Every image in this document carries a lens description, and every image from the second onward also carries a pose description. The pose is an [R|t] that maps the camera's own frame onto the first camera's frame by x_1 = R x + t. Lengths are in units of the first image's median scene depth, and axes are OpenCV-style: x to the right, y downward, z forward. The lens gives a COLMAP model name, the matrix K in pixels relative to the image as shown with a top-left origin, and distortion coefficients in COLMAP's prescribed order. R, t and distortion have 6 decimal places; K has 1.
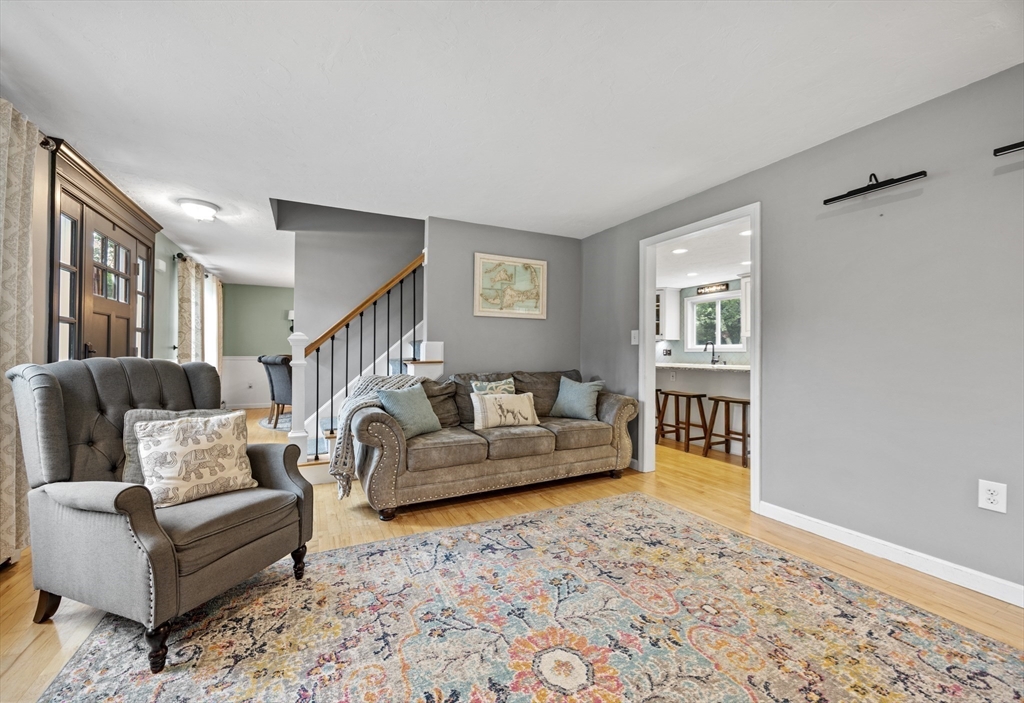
lens RADIAL K [[398.2, 0, 503.8], [0, 398.2, 350.8], [0, 0, 1]] dist [-0.000752, -0.000106]
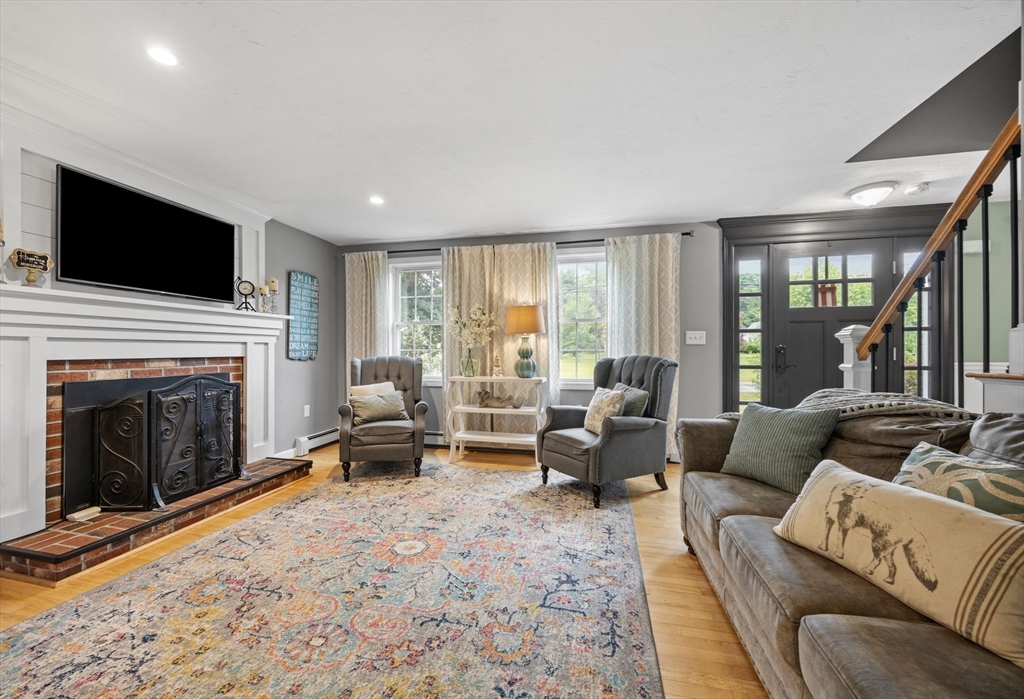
lens RADIAL K [[398.2, 0, 508.1], [0, 398.2, 352.9], [0, 0, 1]] dist [-0.000752, -0.000106]
pose [[-0.630202, 0.000012, -0.776431, 0.815980], [0.003962, 0.999987, -0.003200, 0.003920], [0.776421, -0.005092, -0.630194, 1.645423]]
